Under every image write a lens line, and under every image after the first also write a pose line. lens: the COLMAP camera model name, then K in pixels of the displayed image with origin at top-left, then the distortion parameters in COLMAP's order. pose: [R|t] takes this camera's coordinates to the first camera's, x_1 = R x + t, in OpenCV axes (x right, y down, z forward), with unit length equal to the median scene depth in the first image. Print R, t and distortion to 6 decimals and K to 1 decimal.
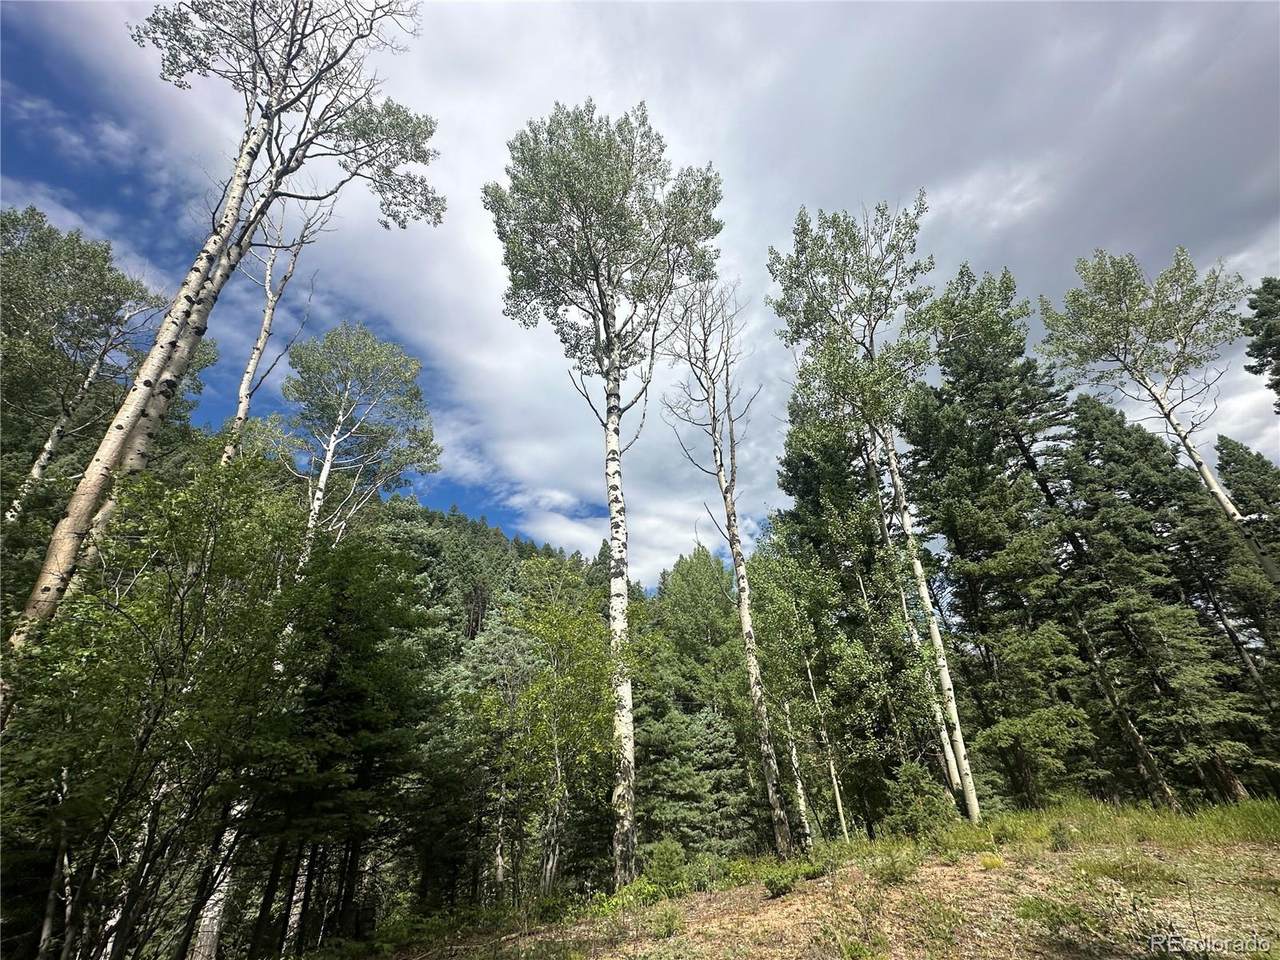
lens RADIAL K [[516.1, 0, 650.1], [0, 516.1, 481.2], [0, 0, 1]] dist [0.002492, 0.000439]
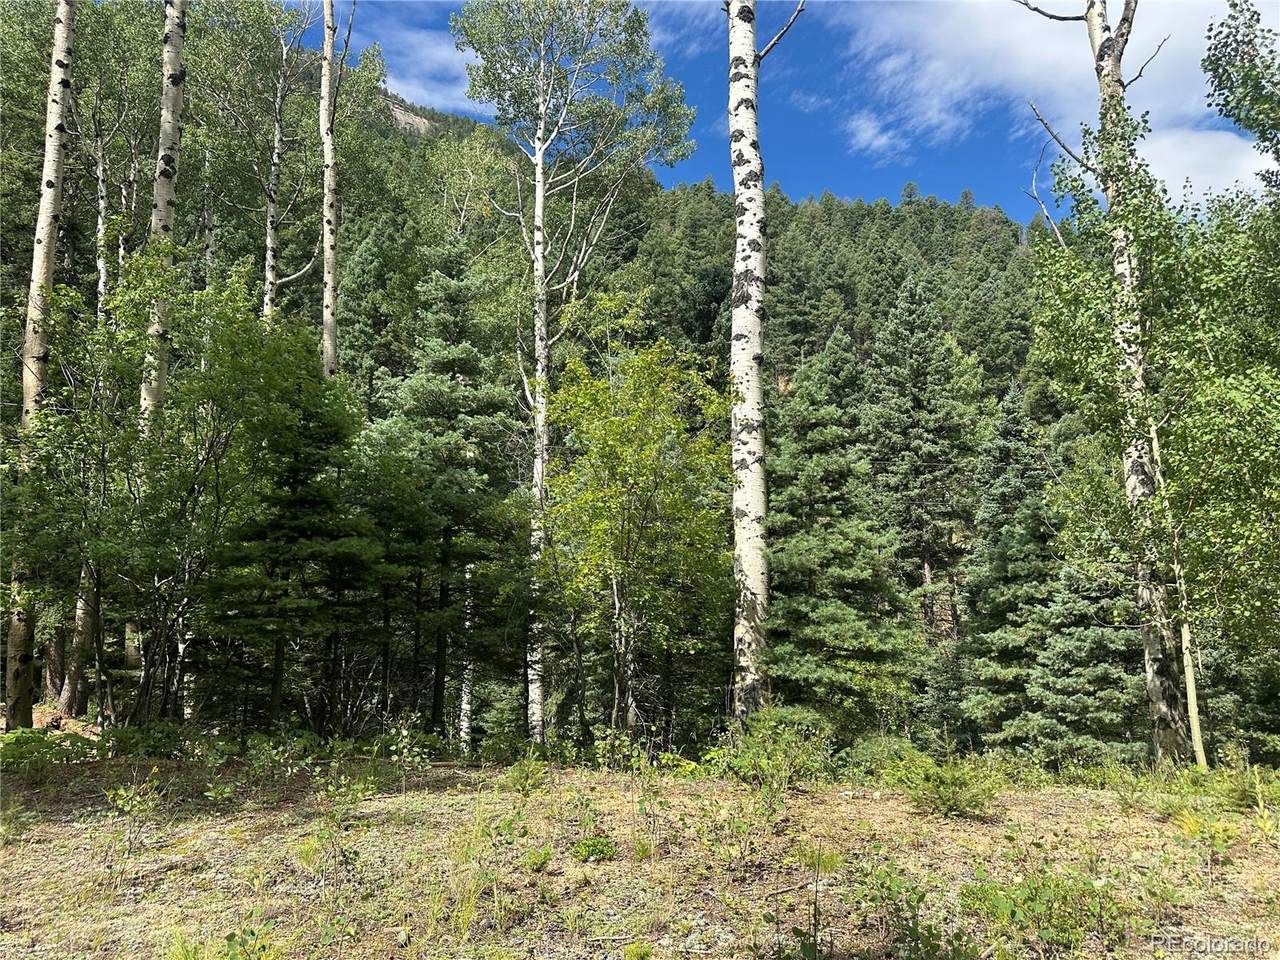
lens RADIAL K [[920.1, 0, 649.7], [0, 920.1, 482.4], [0, 0, 1]] dist [0.089423, -0.115603]
pose [[0.774636, -0.024977, -0.631914, 0.460540], [0.251018, 0.929279, 0.270982, 0.062610], [0.580456, -0.368534, 0.726122, 0.125695]]
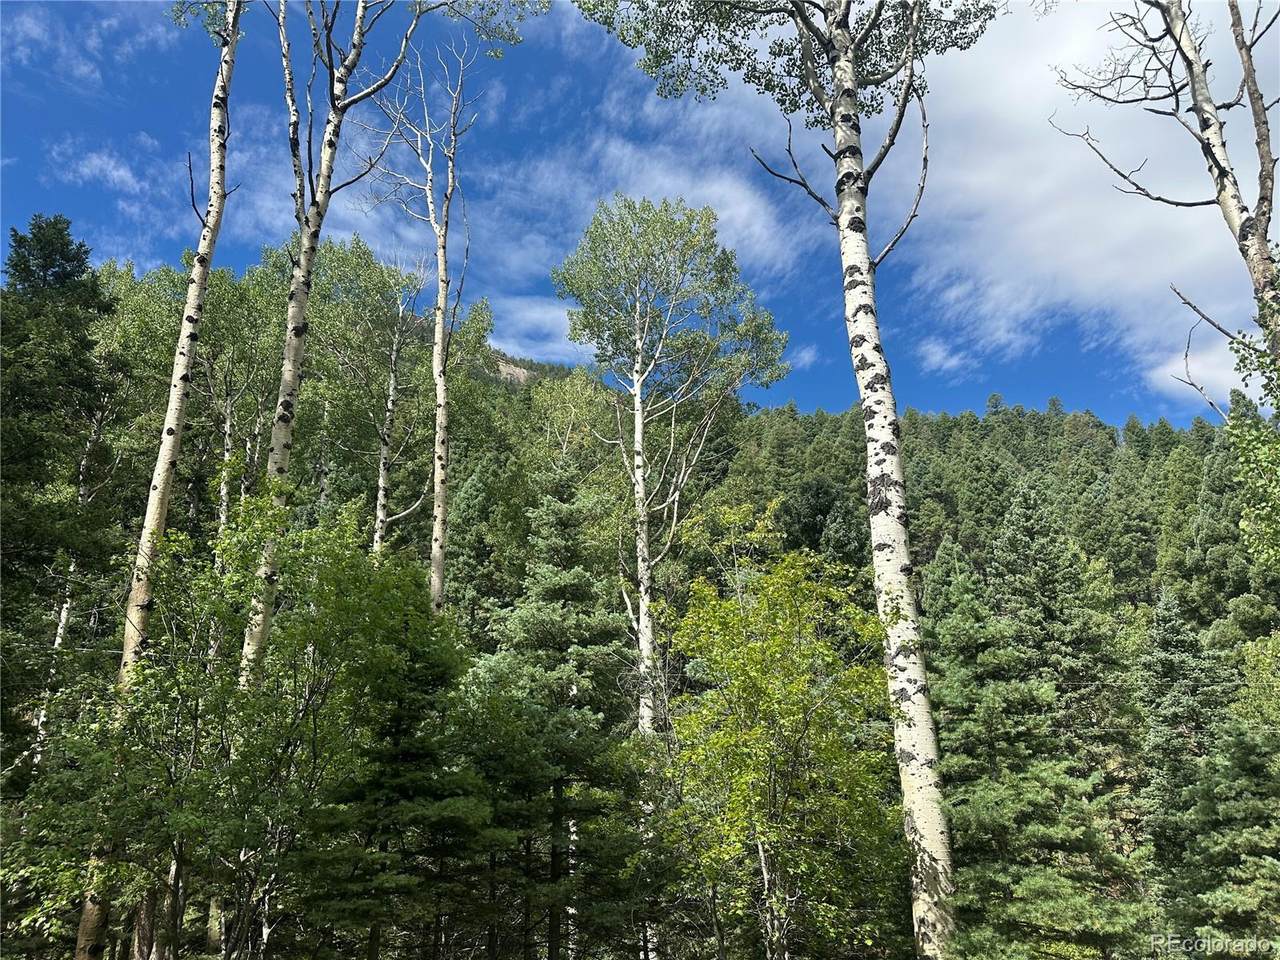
lens RADIAL K [[920.1, 0, 641.0], [0, 920.1, 484.2], [0, 0, 1]] dist [0.089423, -0.115603]
pose [[0.697204, -0.212408, -0.684682, 0.376718], [0.307023, 0.951542, 0.017441, 0.066246], [0.647799, -0.222373, 0.728634, 0.174292]]
